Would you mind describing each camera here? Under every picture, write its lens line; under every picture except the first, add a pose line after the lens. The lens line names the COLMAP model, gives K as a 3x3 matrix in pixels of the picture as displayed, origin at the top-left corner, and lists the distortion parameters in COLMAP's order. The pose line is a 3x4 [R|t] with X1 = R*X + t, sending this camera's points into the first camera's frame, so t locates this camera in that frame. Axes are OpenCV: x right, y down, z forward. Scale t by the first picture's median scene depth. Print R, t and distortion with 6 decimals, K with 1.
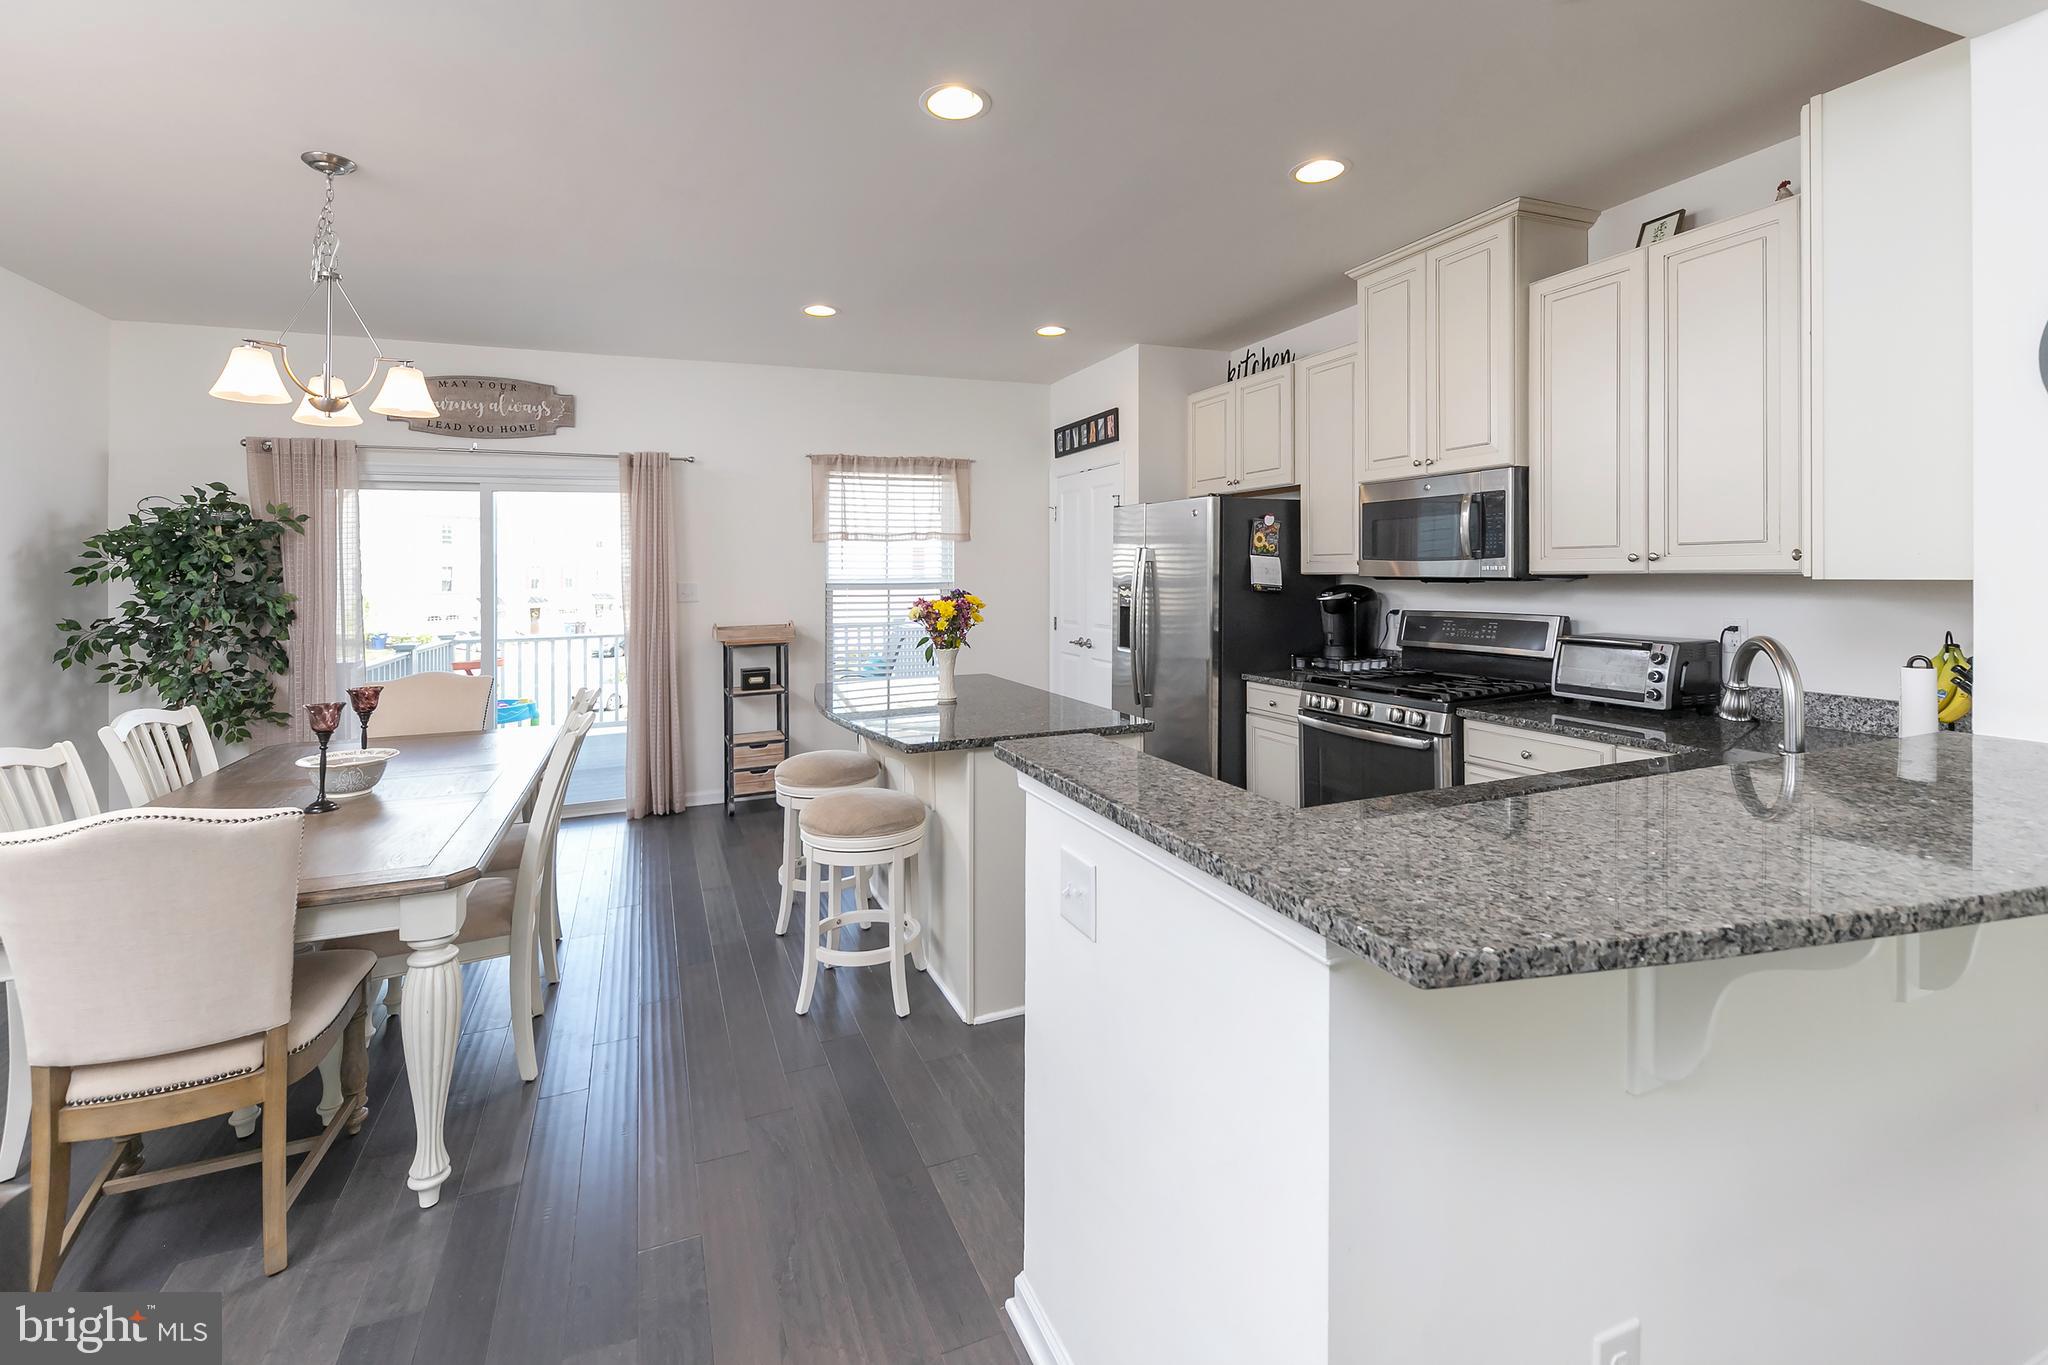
lens RADIAL K [[995.7, 0, 1080.0], [0, 995.7, 541.9], [0, 0, 1]] dist [0.002832, 0.000921]
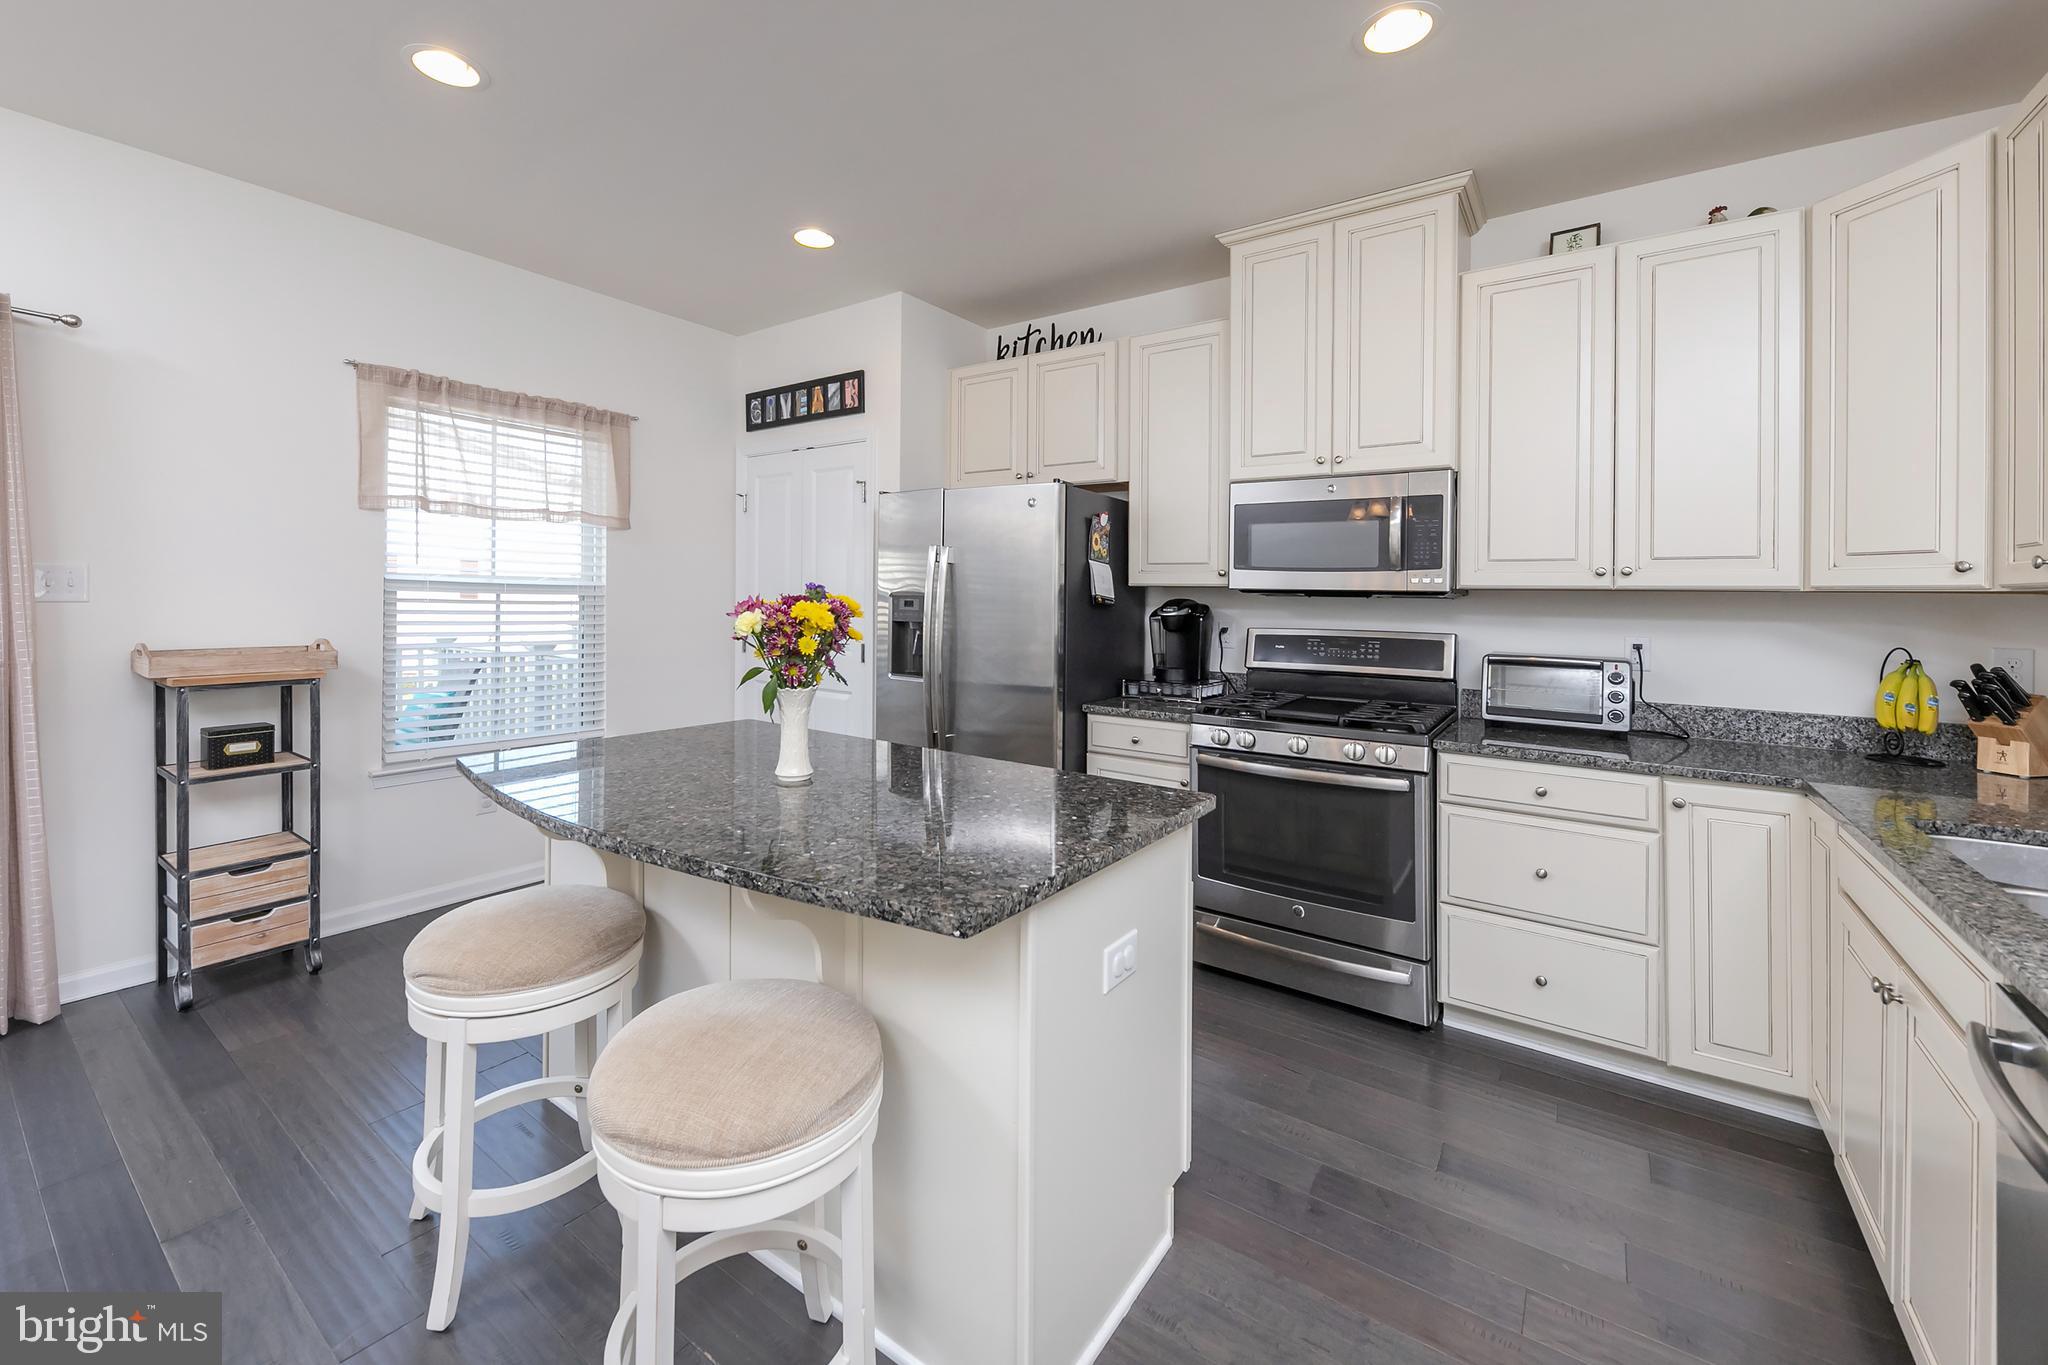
lens RADIAL K [[852.5, 0, 1090.0], [0, 852.5, 601.2], [0, 0, 1]] dist [0.002475, -0.002205]
pose [[0.850688, 0.024691, 0.525091, -0.204162], [-0.040673, 0.998993, 0.018917, 0.035293], [-0.524095, -0.037449, 0.850836, 0.416556]]
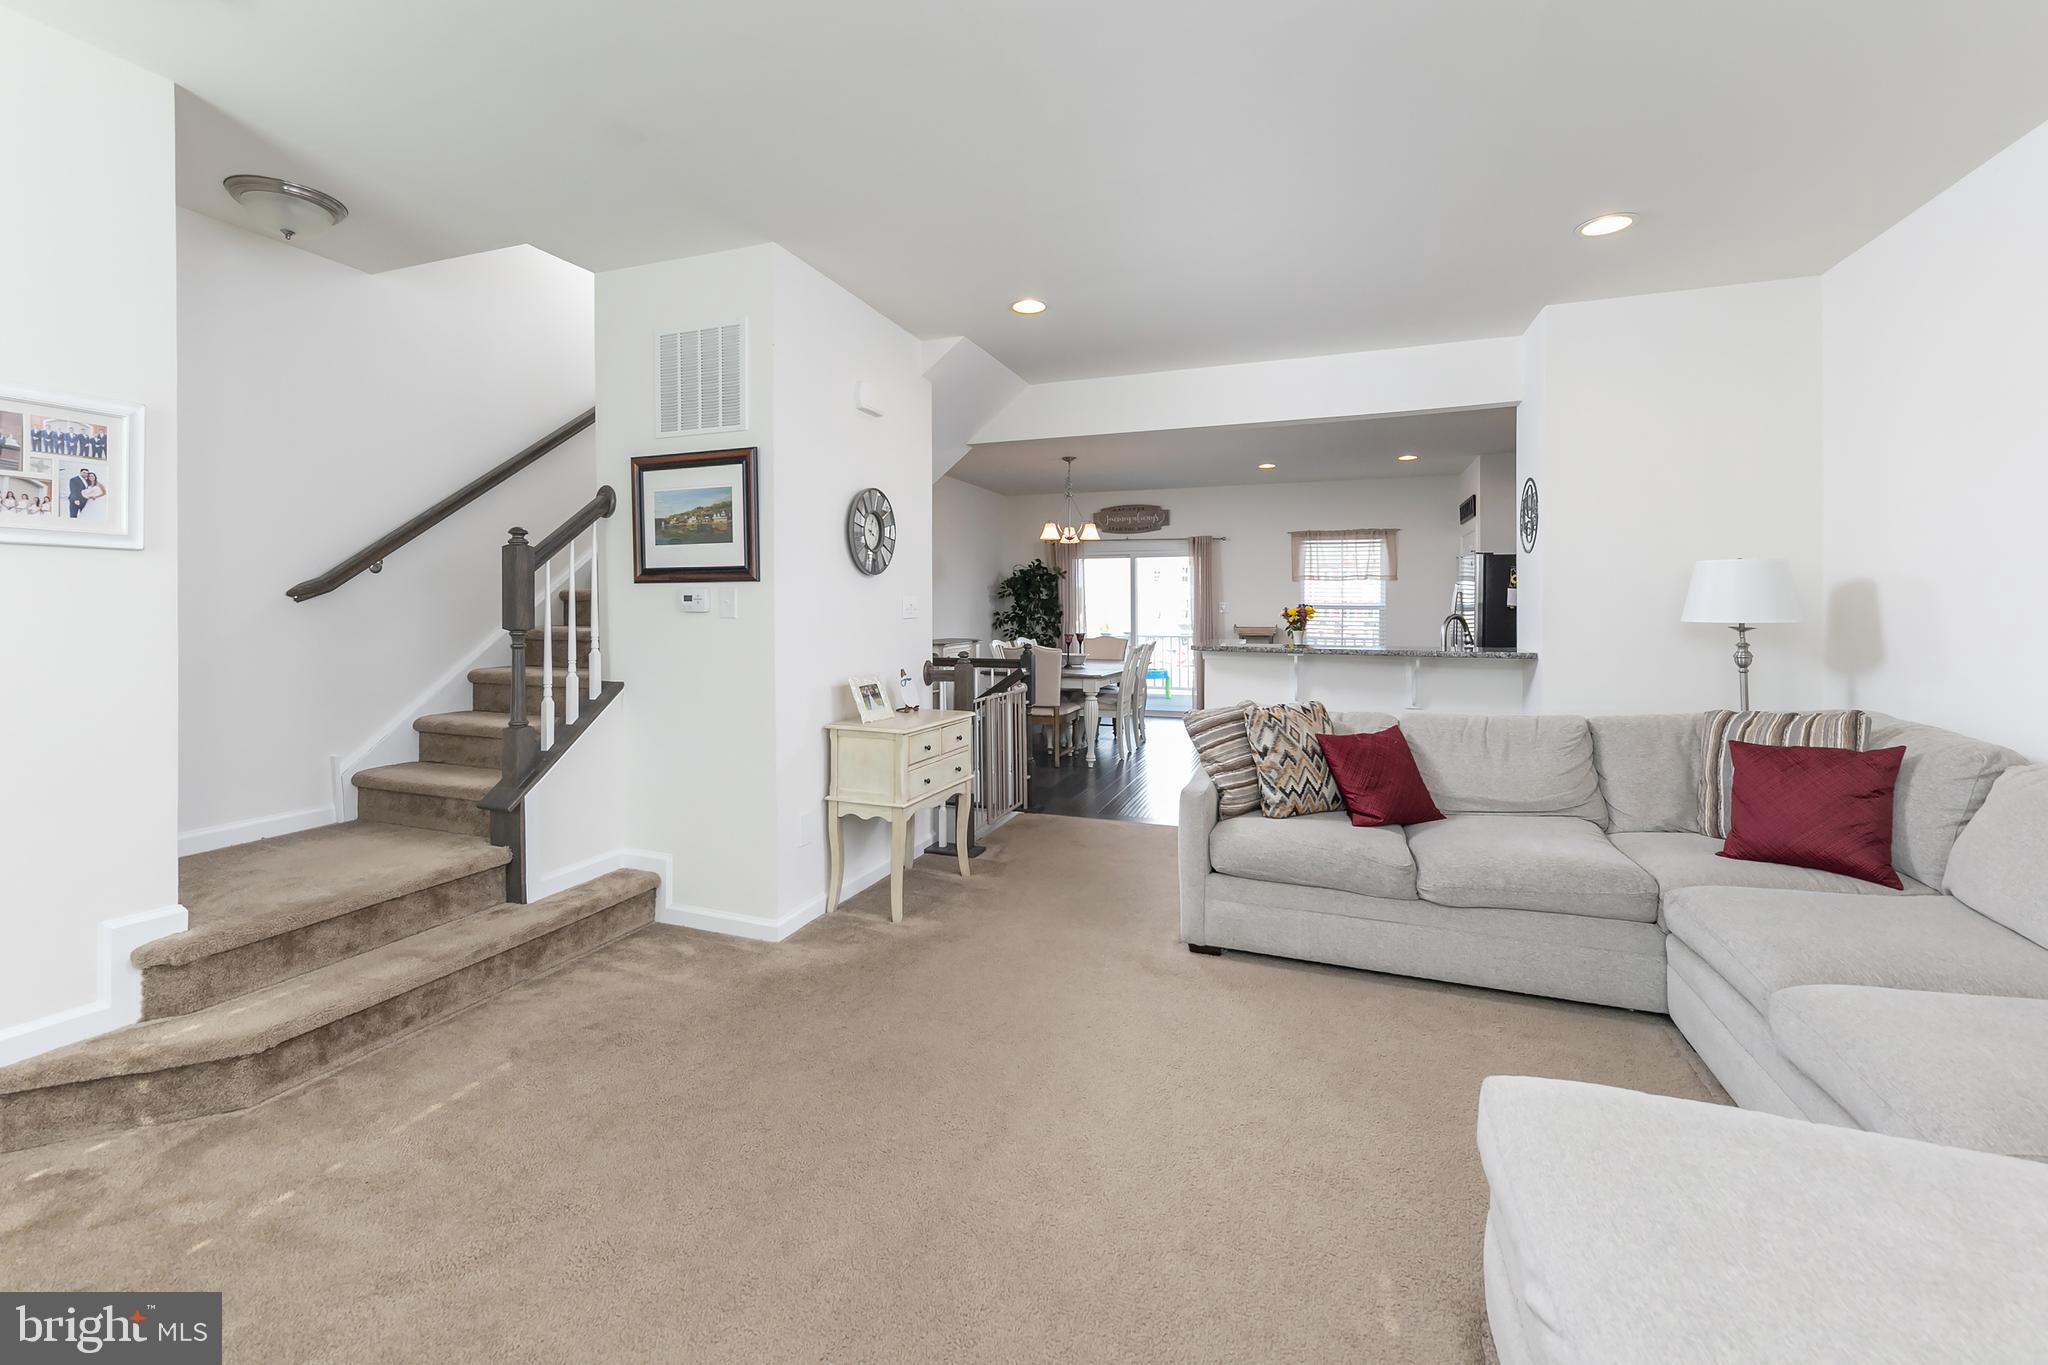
lens RADIAL K [[852.5, 0, 1023.7], [0, 852.5, 660.5], [0, 0, 1]] dist [0.002475, -0.002205]
pose [[0.754529, 0.058376, -0.653665, 0.459080], [0.005688, 0.995417, 0.095462, -0.008672], [0.656242, -0.075746, 0.750739, -0.569958]]
